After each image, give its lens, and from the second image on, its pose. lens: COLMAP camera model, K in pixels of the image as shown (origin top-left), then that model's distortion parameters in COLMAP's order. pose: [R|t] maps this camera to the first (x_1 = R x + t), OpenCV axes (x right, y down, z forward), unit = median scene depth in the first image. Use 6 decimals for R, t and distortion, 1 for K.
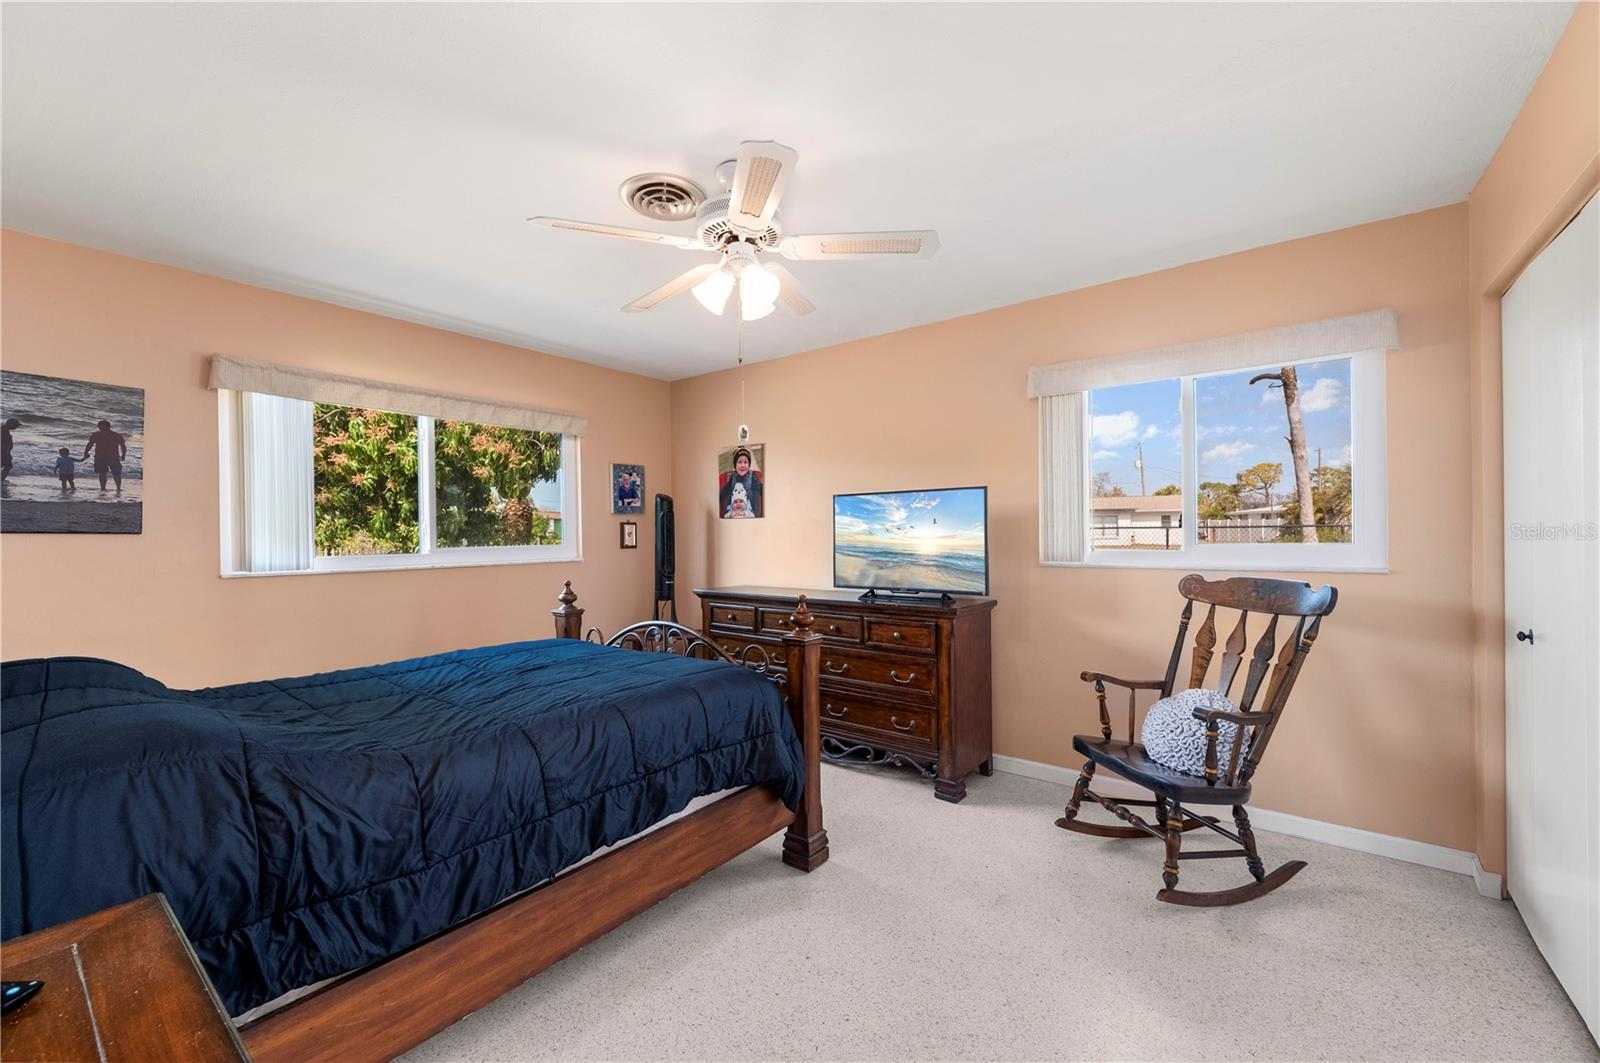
lens RADIAL K [[643.4, 0, 804.8], [0, 643.4, 530.4], [0, 0, 1]] dist [0.000923, -0.000004]
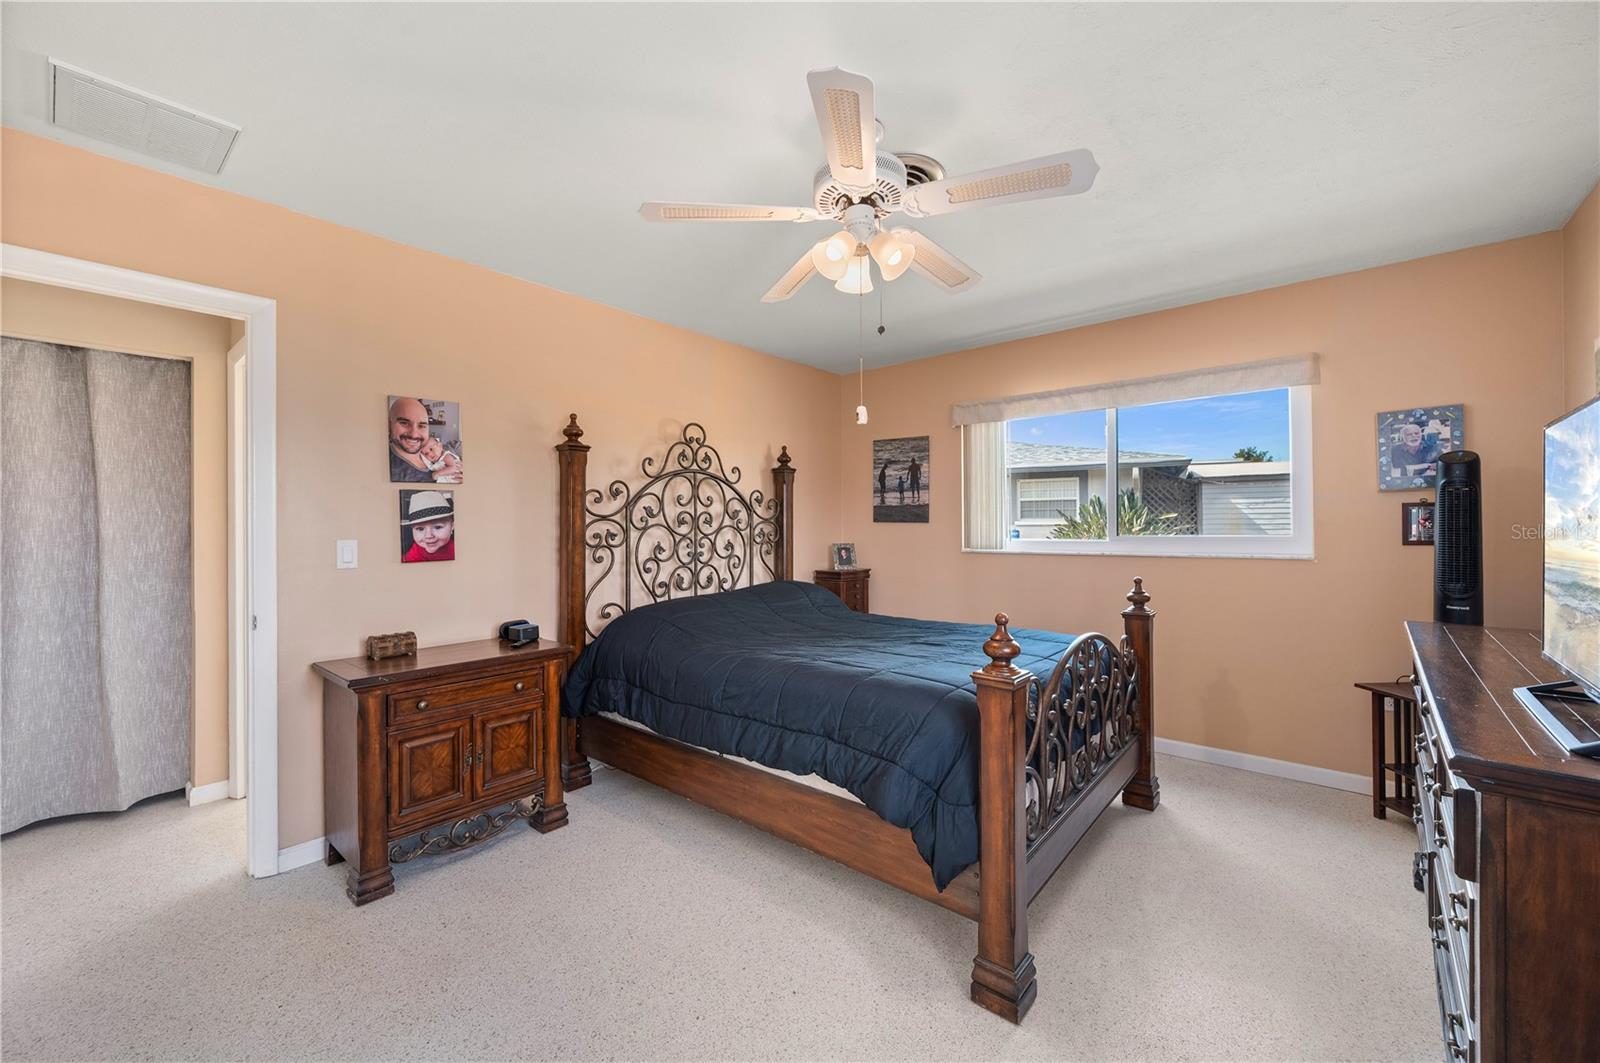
lens RADIAL K [[650.8, 0, 798.1], [0, 650.8, 525.6], [0, 0, 1]] dist [0.000319, -0.000086]
pose [[-0.075834, 0.009679, -0.997073, 0.695233], [0.012053, 0.999889, 0.008789, -0.006228], [0.997048, -0.011351, -0.075942, 0.815864]]
